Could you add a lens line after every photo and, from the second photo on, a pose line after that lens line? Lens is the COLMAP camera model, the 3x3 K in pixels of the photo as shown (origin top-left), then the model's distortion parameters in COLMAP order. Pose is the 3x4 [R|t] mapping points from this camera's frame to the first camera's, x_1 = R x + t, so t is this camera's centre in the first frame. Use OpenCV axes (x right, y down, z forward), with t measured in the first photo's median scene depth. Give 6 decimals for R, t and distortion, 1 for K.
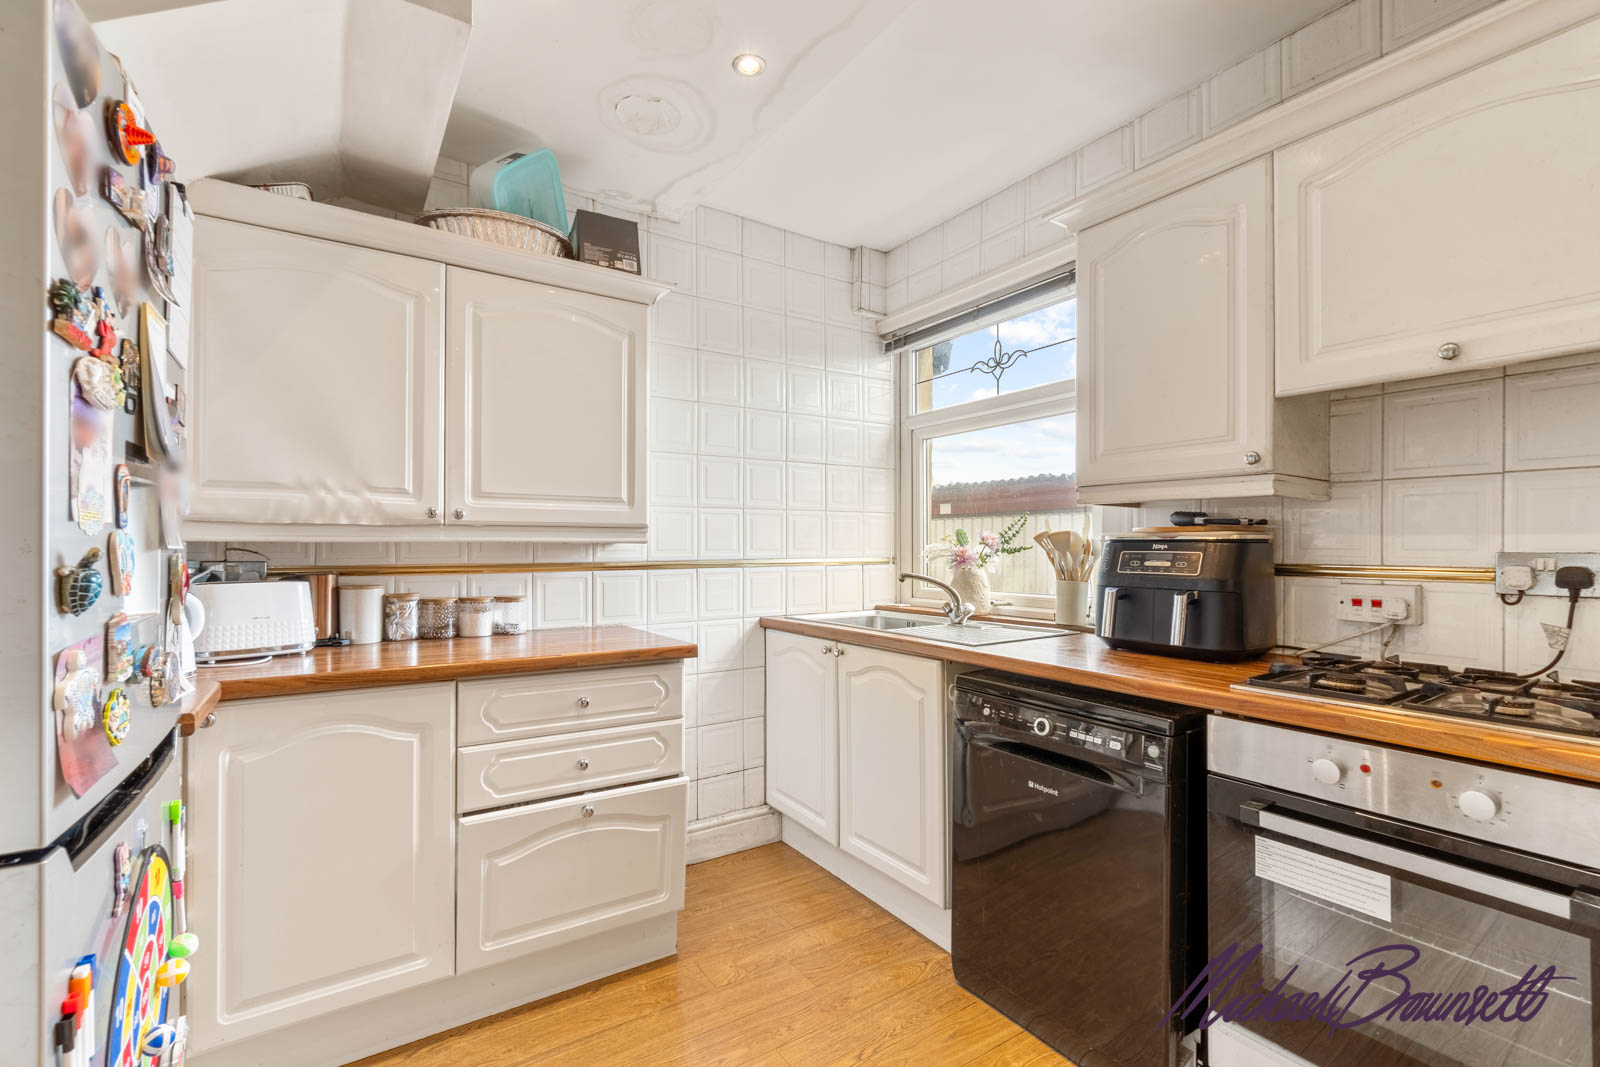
lens RADIAL K [[696.8, 0, 798.8], [0, 696.8, 543.0], [0, 0, 1]] dist [-0.007268, -0.000408]
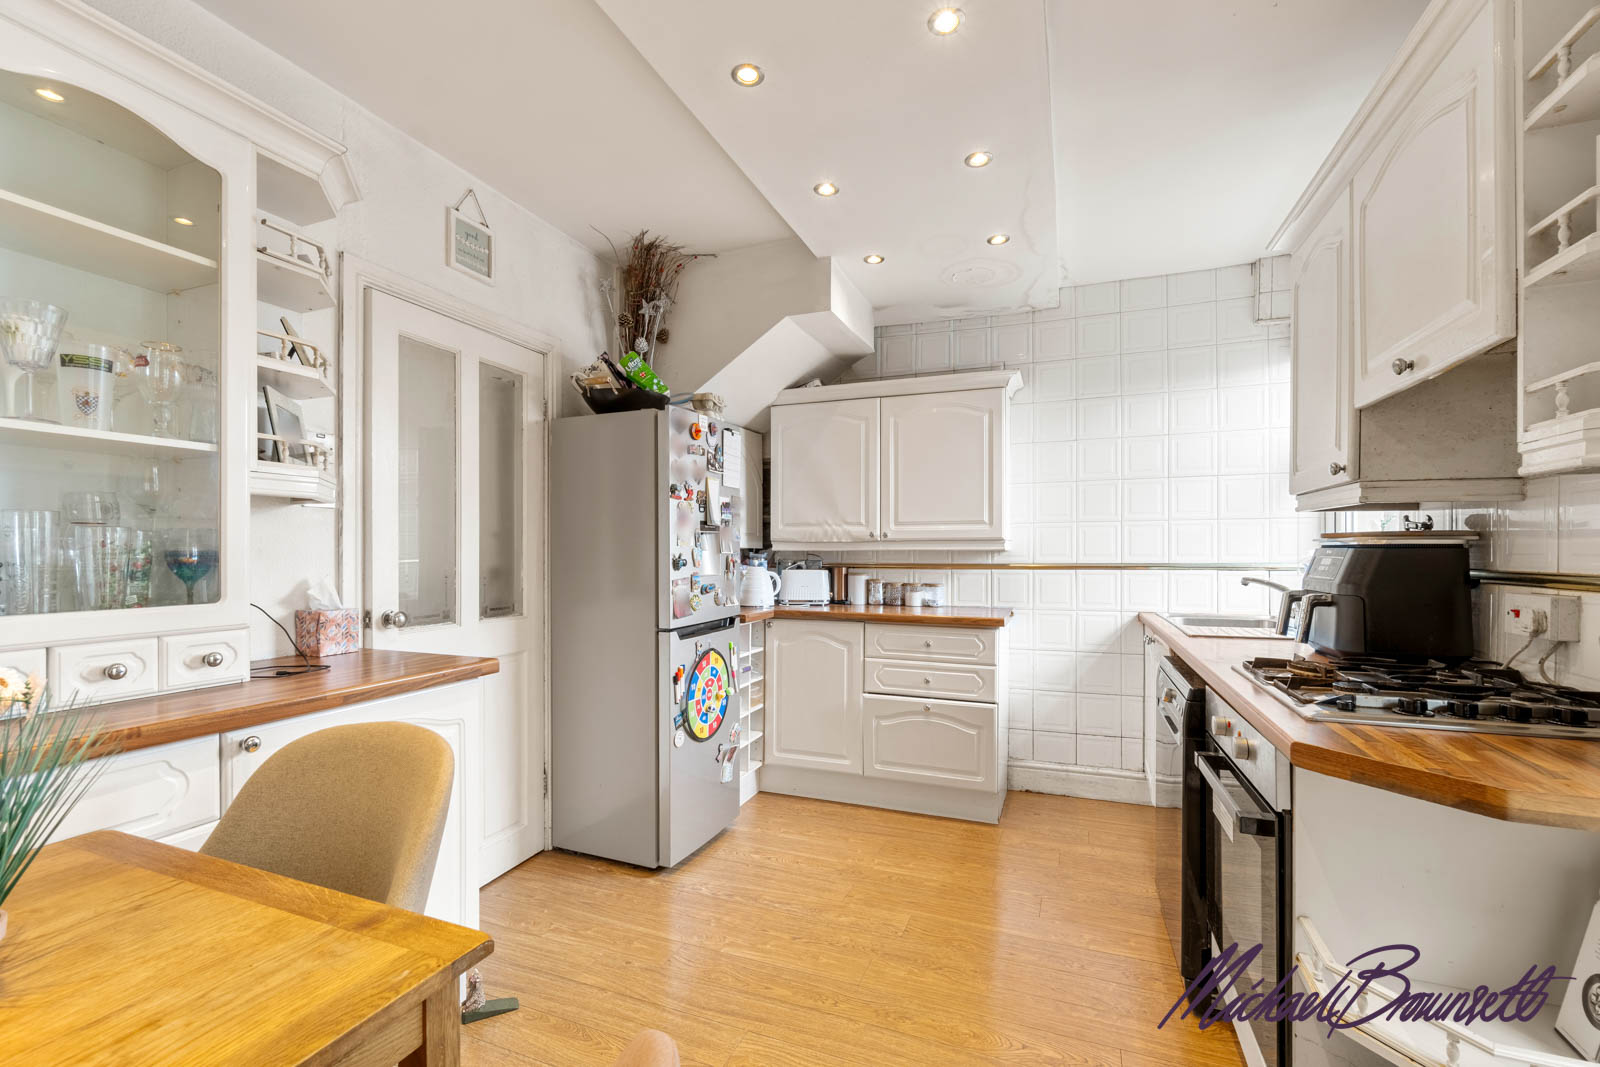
lens RADIAL K [[696.8, 0, 795.5], [0, 696.8, 544.5], [0, 0, 1]] dist [-0.007268, -0.000408]
pose [[0.577145, -0.011199, -0.816565, 0.834102], [0.004958, 0.999936, -0.010210, 0.000770], [0.816627, 0.001844, 0.577163, -0.230465]]
